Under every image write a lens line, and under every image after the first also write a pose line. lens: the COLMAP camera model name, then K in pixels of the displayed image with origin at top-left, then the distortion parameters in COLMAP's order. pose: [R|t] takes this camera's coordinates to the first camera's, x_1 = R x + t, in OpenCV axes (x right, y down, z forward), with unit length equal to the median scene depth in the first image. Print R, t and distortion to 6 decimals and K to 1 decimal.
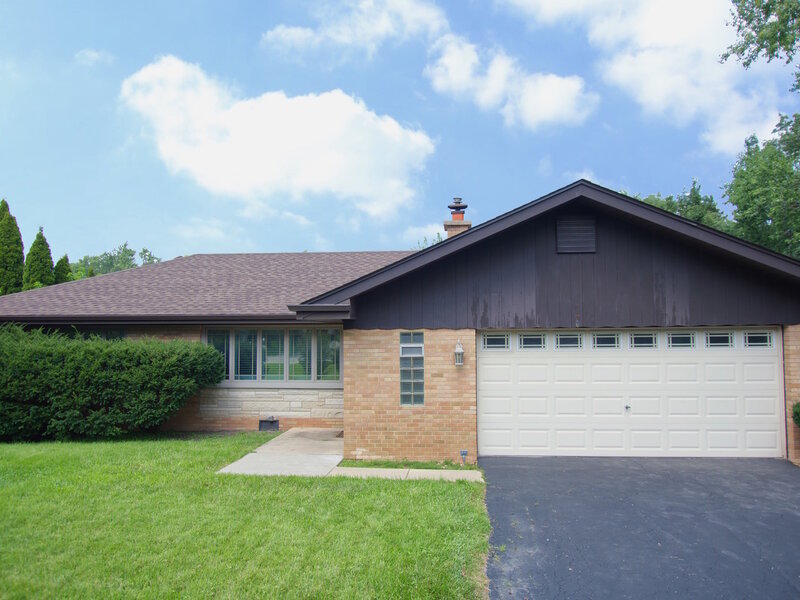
lens RADIAL K [[618.8, 0, 401.4], [0, 618.8, 298.7], [0, 0, 1]] dist [-0.014748, -0.002659]
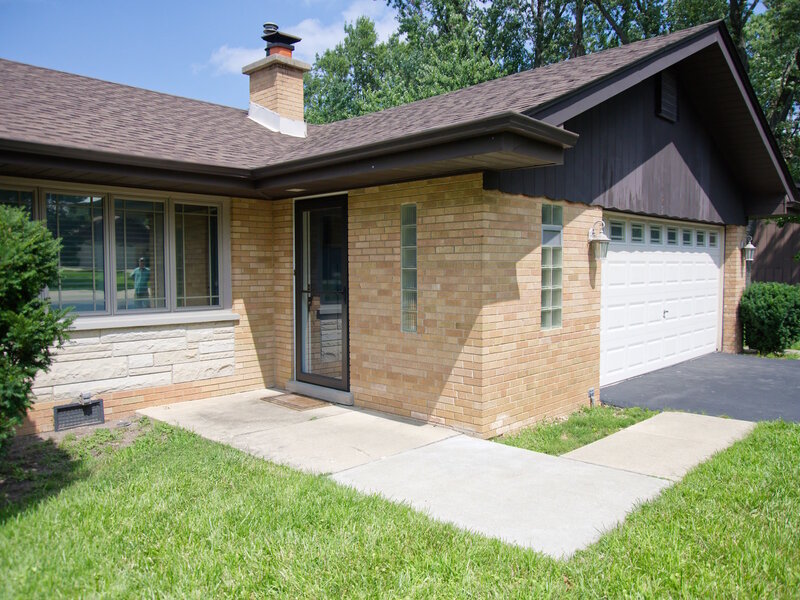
lens RADIAL K [[618.8, 0, 399.9], [0, 618.8, 302.5], [0, 0, 1]] dist [-0.014748, -0.002659]
pose [[0.645769, -0.044745, 0.762221, -0.526957], [-0.043593, 0.994492, 0.095314, 0.096722], [-0.762288, -0.094778, 0.640261, 0.728325]]
